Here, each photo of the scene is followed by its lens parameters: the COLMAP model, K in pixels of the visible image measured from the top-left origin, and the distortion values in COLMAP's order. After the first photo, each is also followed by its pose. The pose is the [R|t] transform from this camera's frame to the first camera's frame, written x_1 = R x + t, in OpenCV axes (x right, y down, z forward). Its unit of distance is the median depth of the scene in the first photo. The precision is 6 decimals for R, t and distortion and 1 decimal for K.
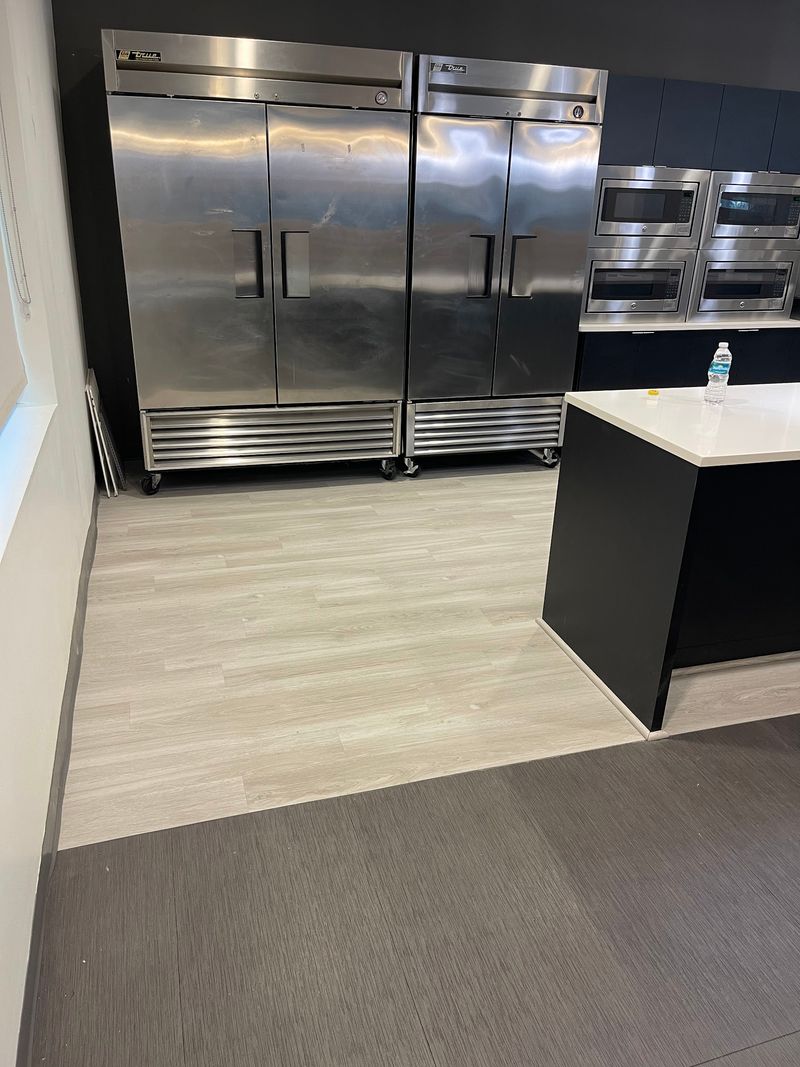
lens RADIAL K [[826.2, 0, 400.0], [0, 826.2, 533.5], [0, 0, 1]] dist [0.009898, 0.000610]
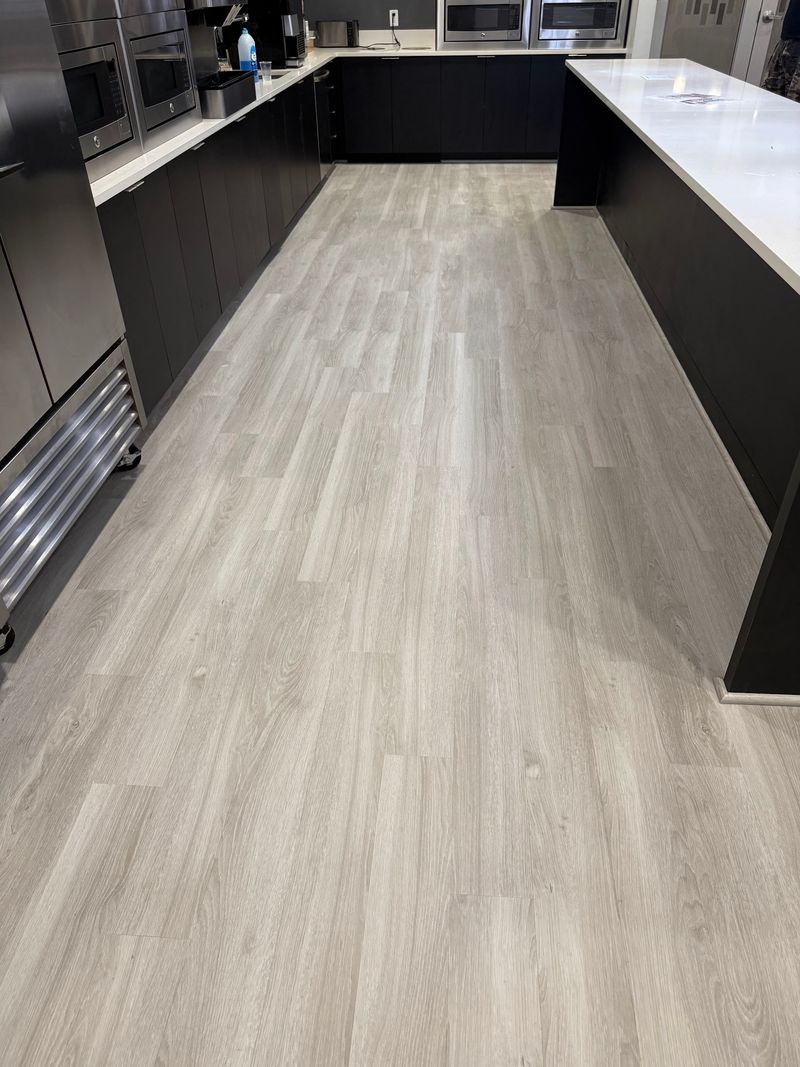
lens RADIAL K [[765.1, 0, 403.7], [0, 765.1, 521.7], [0, 0, 1]] dist [0.051095, -0.055379]
pose [[0.356501, -0.568585, 0.741363, -0.222556], [0.382646, 0.812753, 0.439333, -0.289829], [-0.852343, 0.127057, 0.507314, 0.803075]]
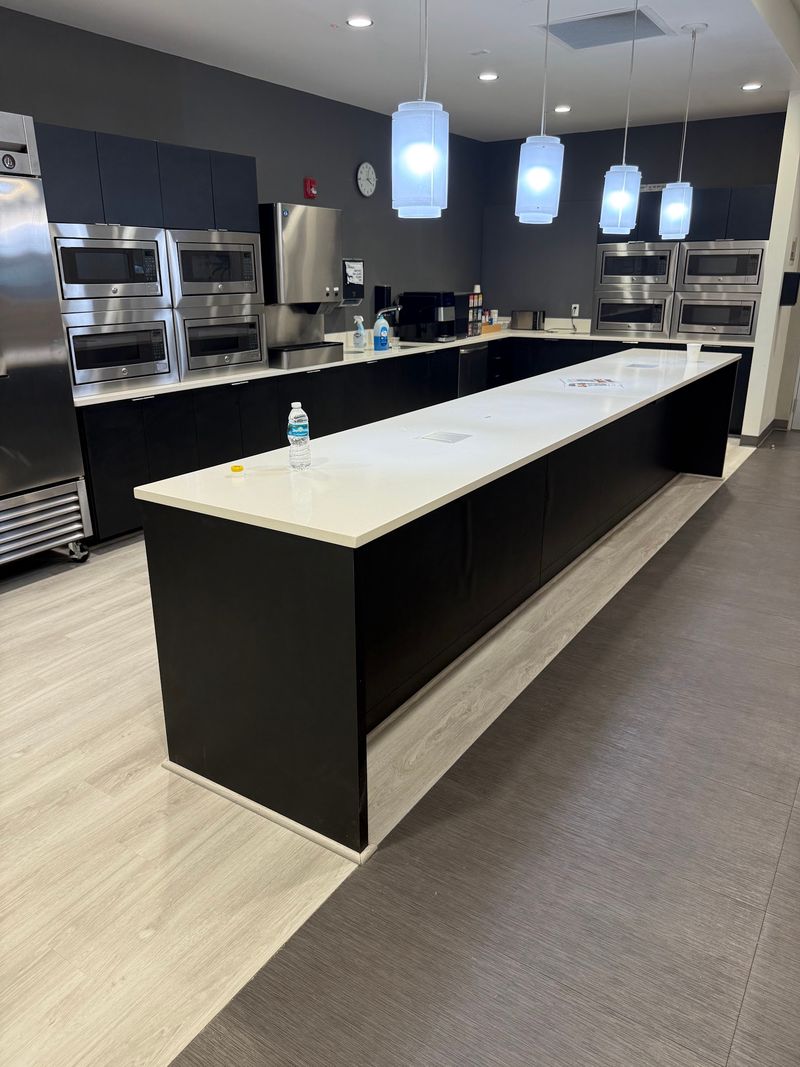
lens RADIAL K [[765.1, 0, 403.7], [0, 765.1, 521.7], [0, 0, 1]] dist [0.051095, -0.055379]
pose [[0.768690, -0.230810, 0.596525, -0.043542], [0.267938, 0.963048, 0.027357, -0.072668], [-0.580797, 0.138802, 0.802128, 0.203660]]
